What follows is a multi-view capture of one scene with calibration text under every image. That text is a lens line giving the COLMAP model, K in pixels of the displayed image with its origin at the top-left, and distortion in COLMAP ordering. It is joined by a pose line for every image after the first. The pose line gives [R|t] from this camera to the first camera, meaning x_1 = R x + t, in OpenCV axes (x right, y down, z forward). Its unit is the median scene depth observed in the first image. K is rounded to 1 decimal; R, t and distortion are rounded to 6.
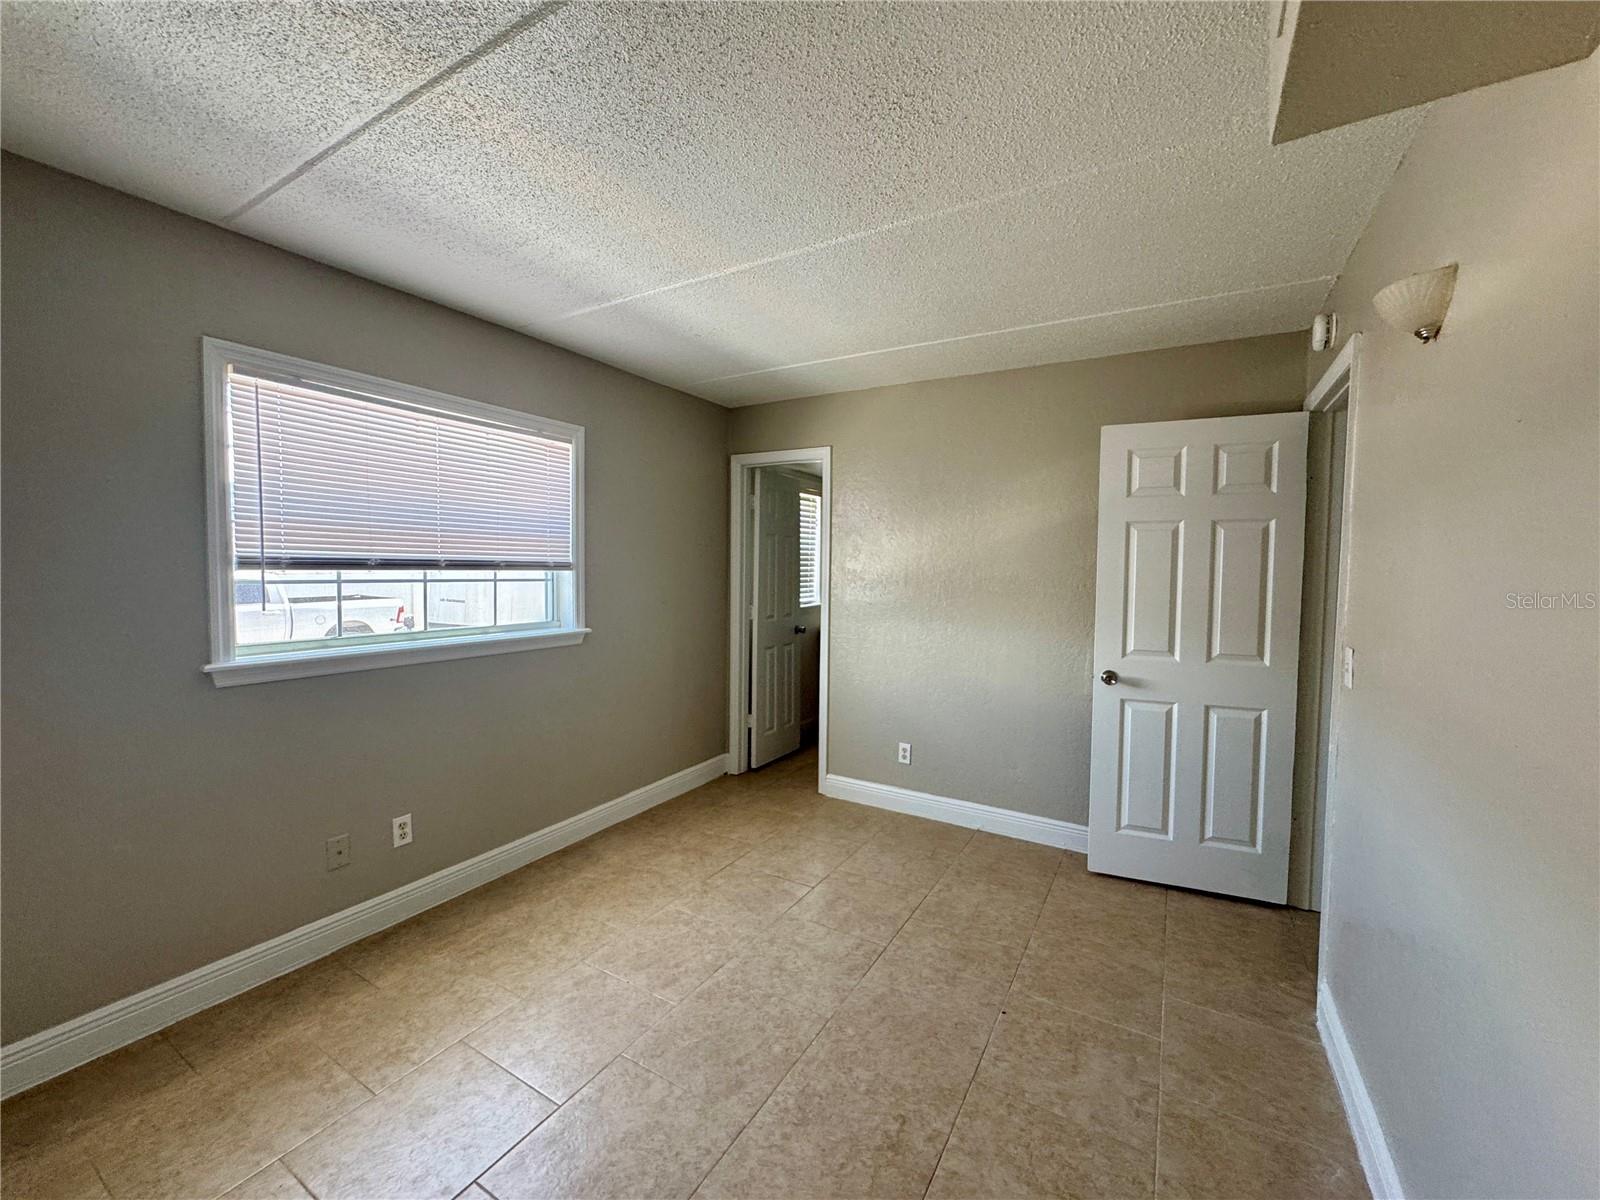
lens RADIAL K [[634.9, 0, 805.5], [0, 634.9, 603.4], [0, 0, 1]] dist [-0.000265, -0.000024]
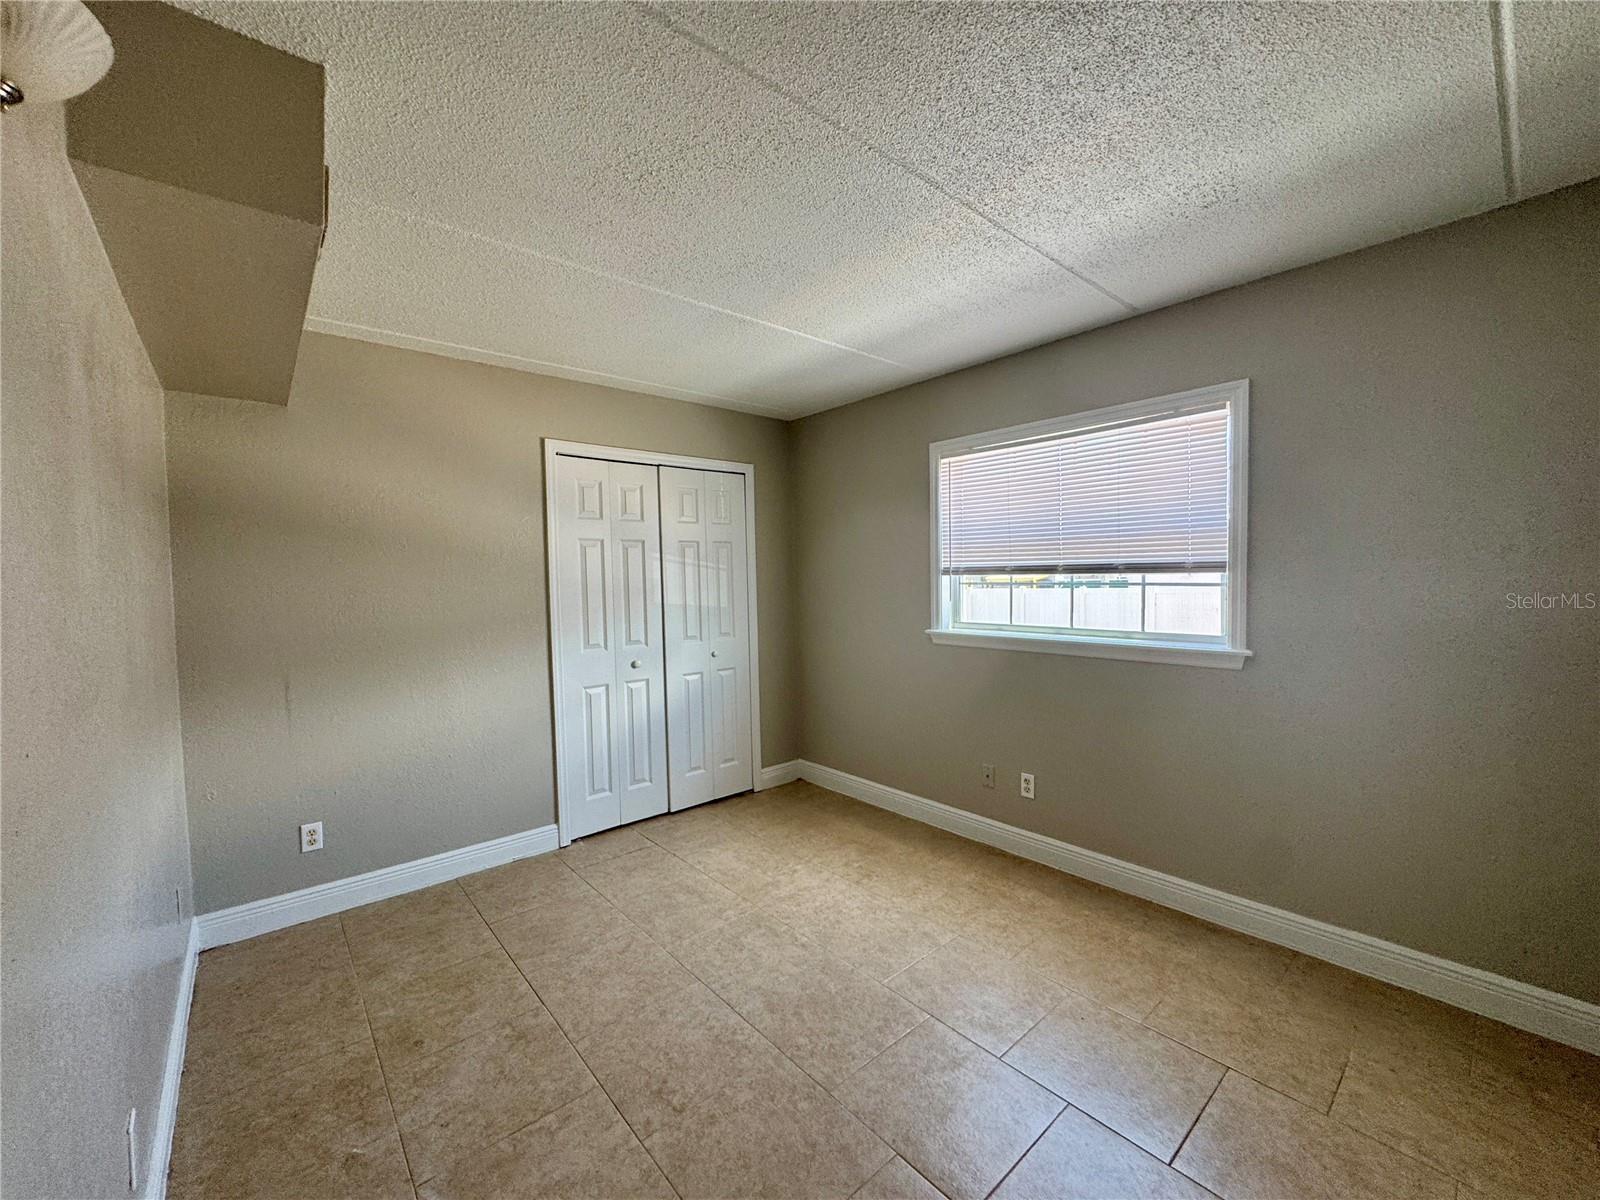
lens RADIAL K [[634.9, 0, 792.7], [0, 634.9, 603.7], [0, 0, 1]] dist [-0.000265, -0.000024]
pose [[-0.324564, 0.030360, -0.945376, 0.710087], [-0.045091, 0.997852, 0.047525, -0.034662], [0.944788, 0.058053, -0.322498, 1.003792]]
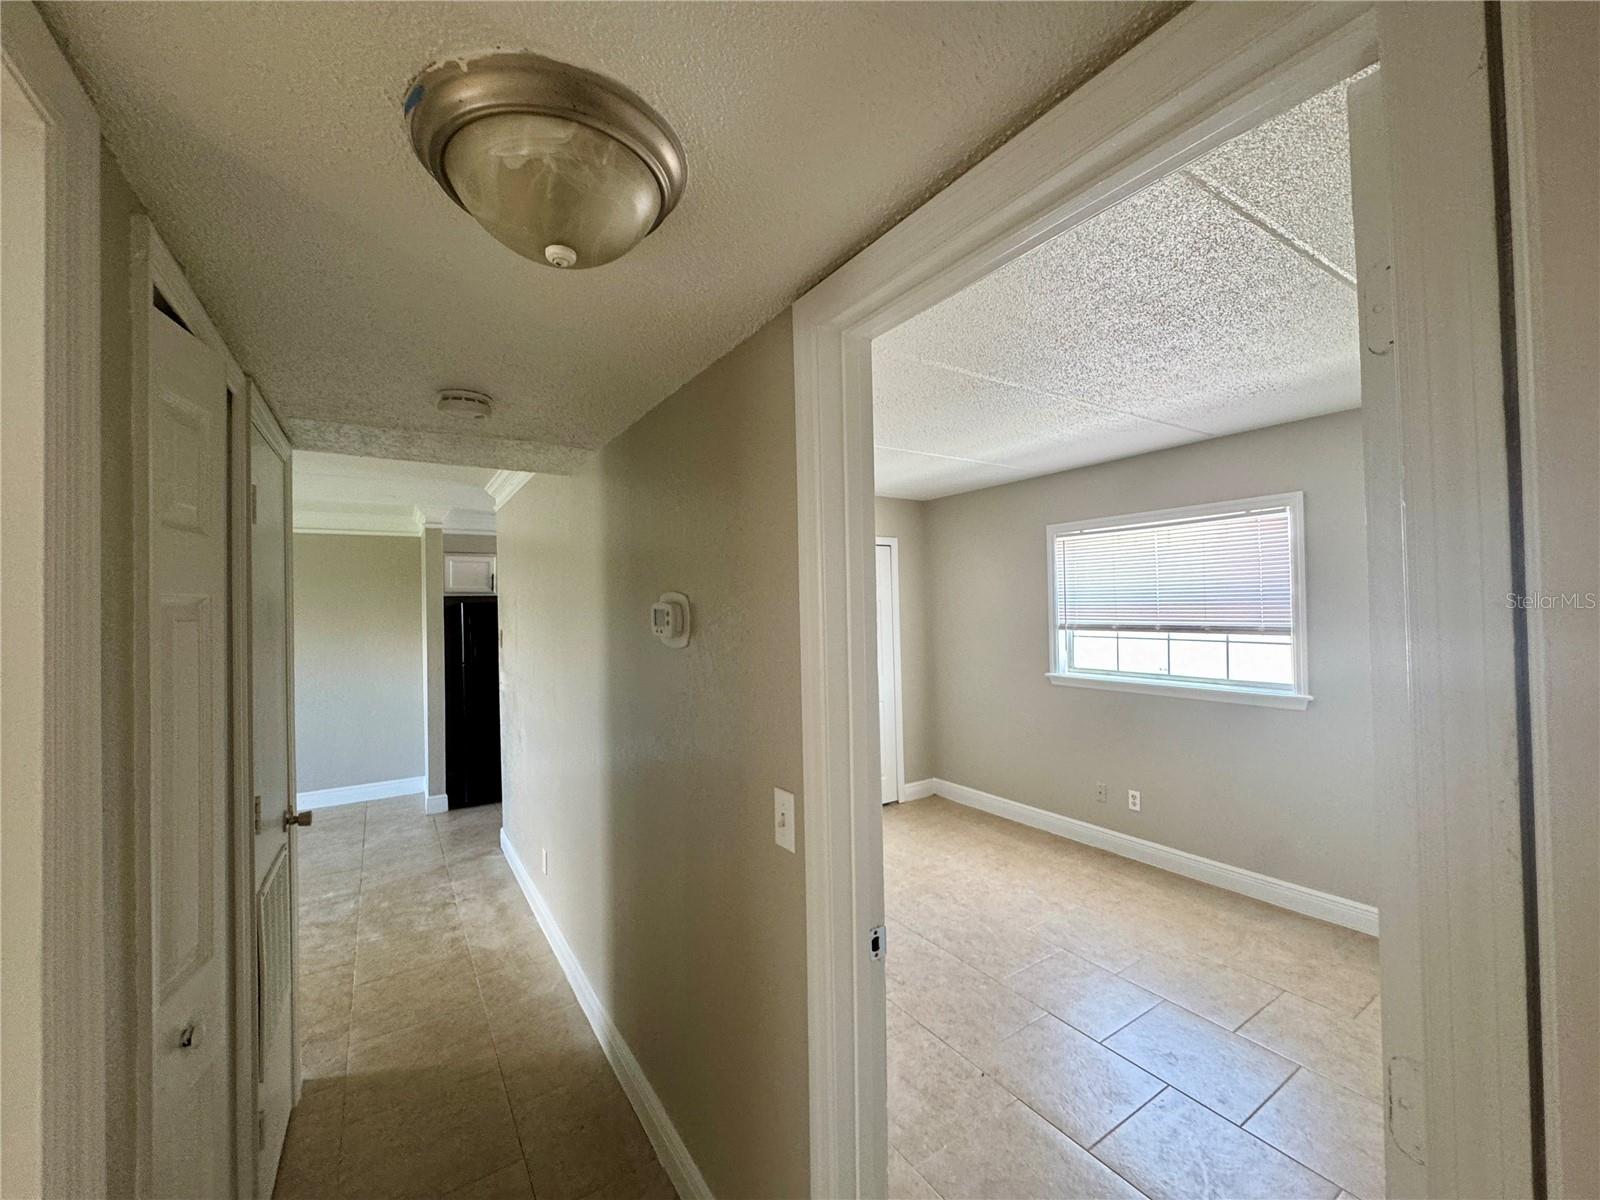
lens RADIAL K [[634.9, 0, 796.1], [0, 634.9, 604.8], [0, 0, 1]] dist [-0.000265, -0.000024]
pose [[-0.449496, -0.013493, -0.893180, 1.188075], [-0.042509, 0.999076, 0.006300, -0.097568], [0.892270, 0.040800, -0.449654, 0.998197]]
